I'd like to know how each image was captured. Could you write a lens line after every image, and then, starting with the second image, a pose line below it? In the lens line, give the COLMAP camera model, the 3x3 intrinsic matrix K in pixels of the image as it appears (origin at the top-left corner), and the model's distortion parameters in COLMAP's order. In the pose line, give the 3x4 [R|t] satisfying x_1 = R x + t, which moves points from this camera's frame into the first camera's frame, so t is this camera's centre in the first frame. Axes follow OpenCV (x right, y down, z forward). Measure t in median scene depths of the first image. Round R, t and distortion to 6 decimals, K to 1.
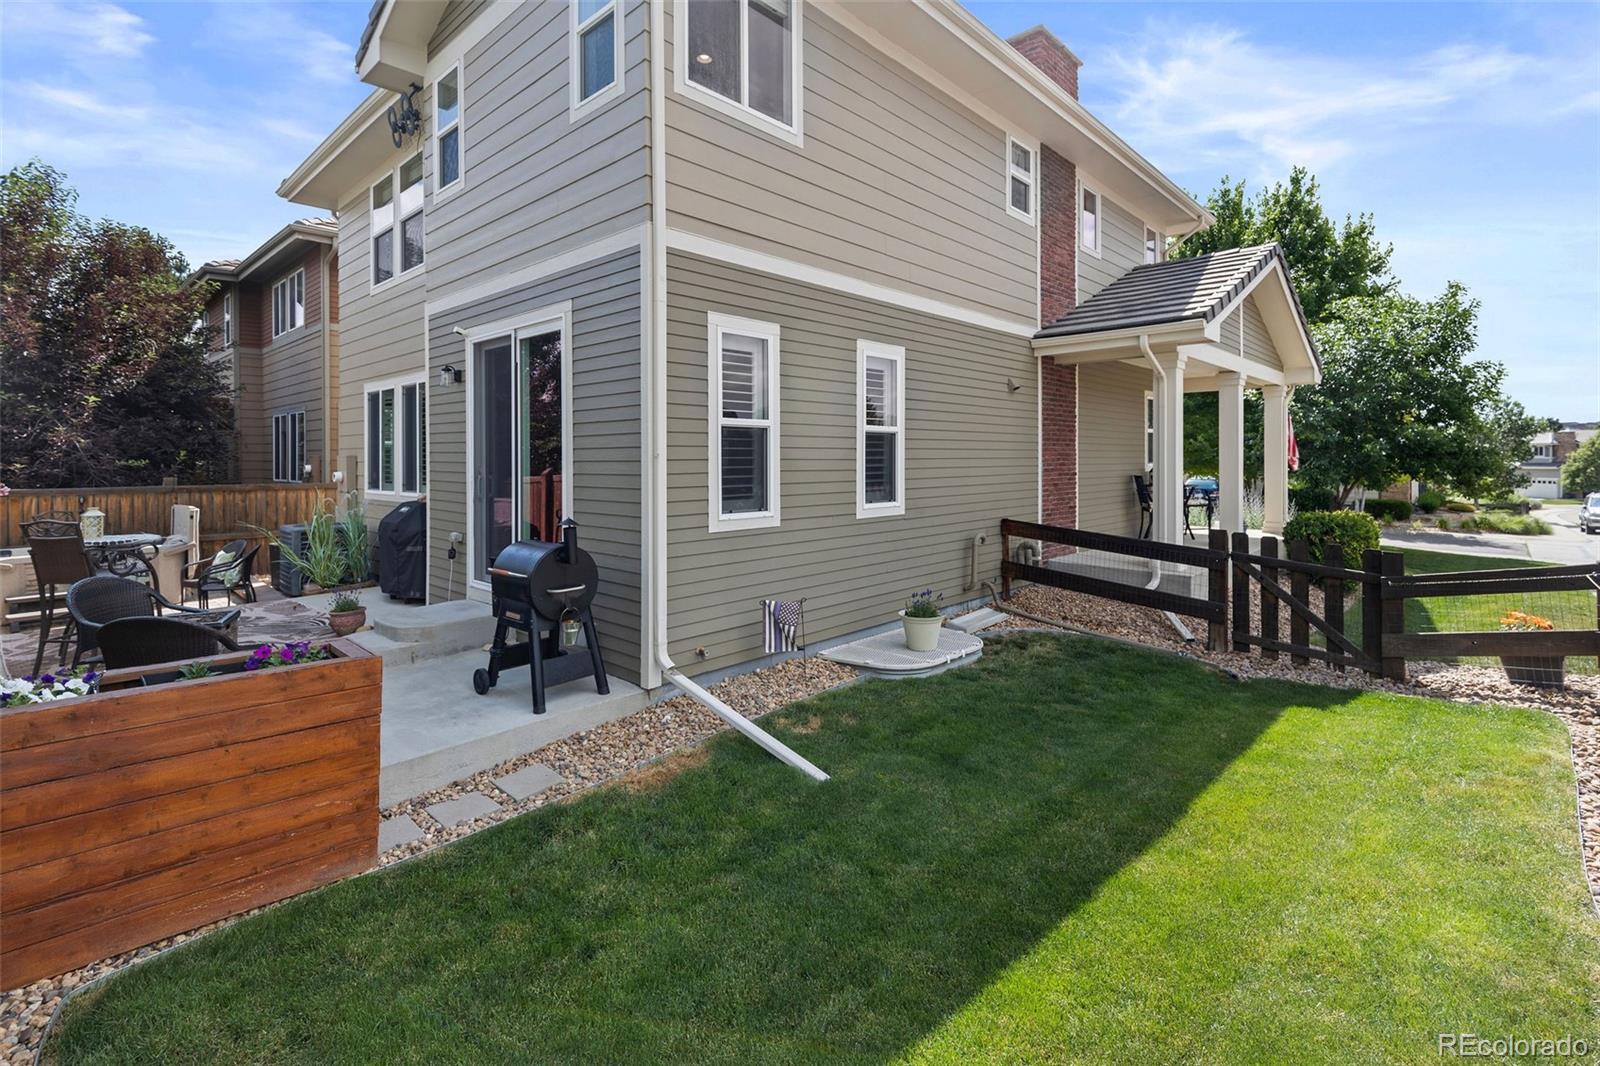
lens RADIAL K [[739.6, 0, 797.3], [0, 739.6, 462.0], [0, 0, 1]] dist [0.002517, 0.000165]
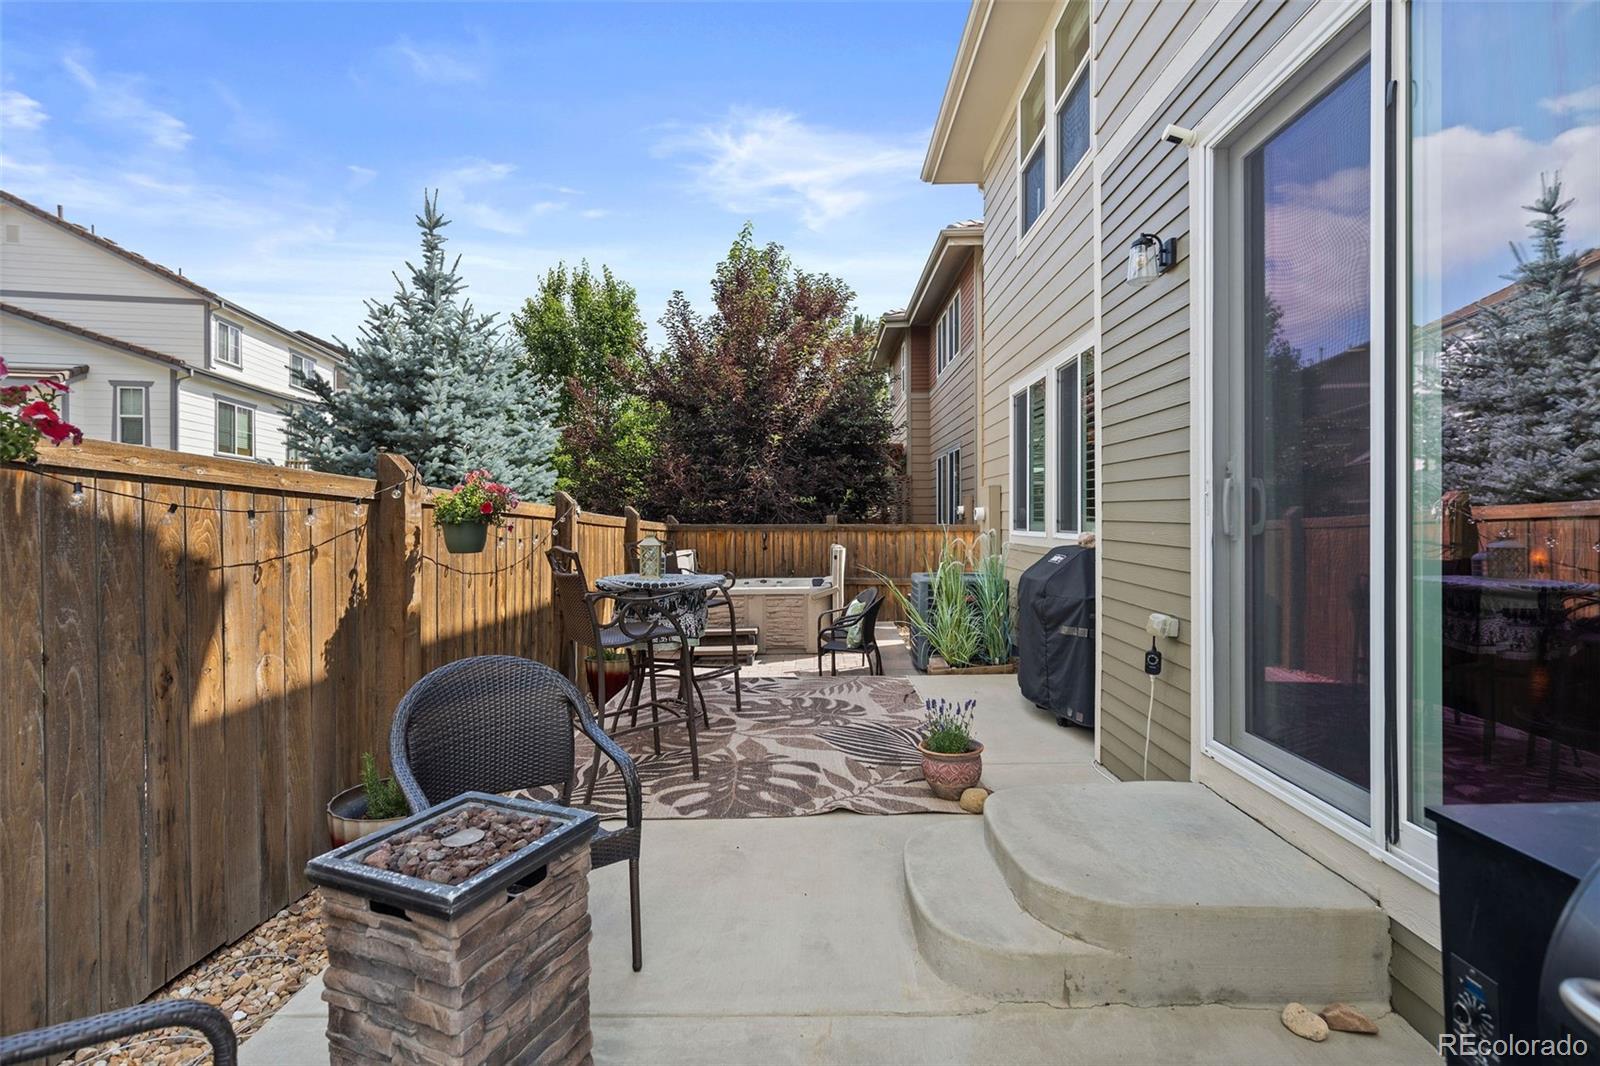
lens RADIAL K [[721.4, 0, 801.0], [0, 721.4, 517.8], [0, 0, 1]] dist [0.004504, 0.000095]
pose [[0.667052, 0.002245, -0.745008, -0.185788], [-0.003810, 0.999993, -0.000399, 0.025017], [0.745001, 0.003104, 0.667056, 0.360819]]
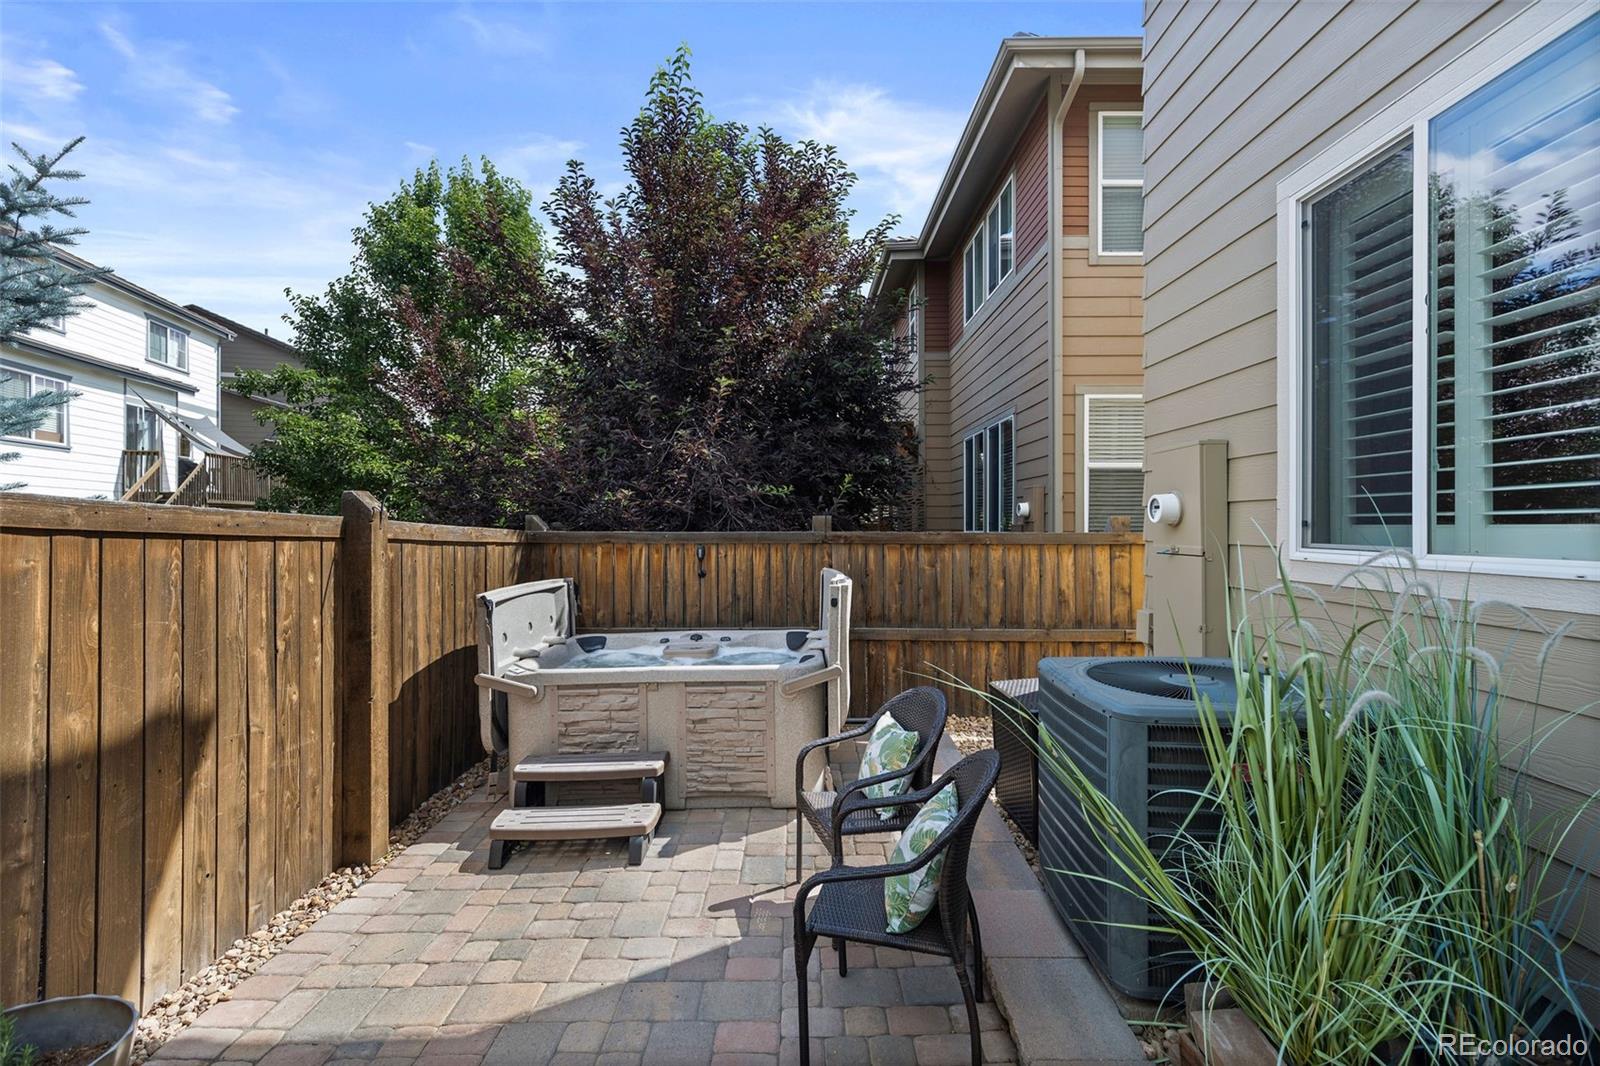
lens RADIAL K [[721.4, 0, 801.0], [0, 721.4, 517.8], [0, 0, 1]] dist [0.004504, 0.000095]
pose [[0.687756, -0.004323, -0.725929, -0.492036], [-0.004443, 0.999938, -0.010165, 0.028238], [0.725928, 0.010217, 0.687694, 0.648915]]
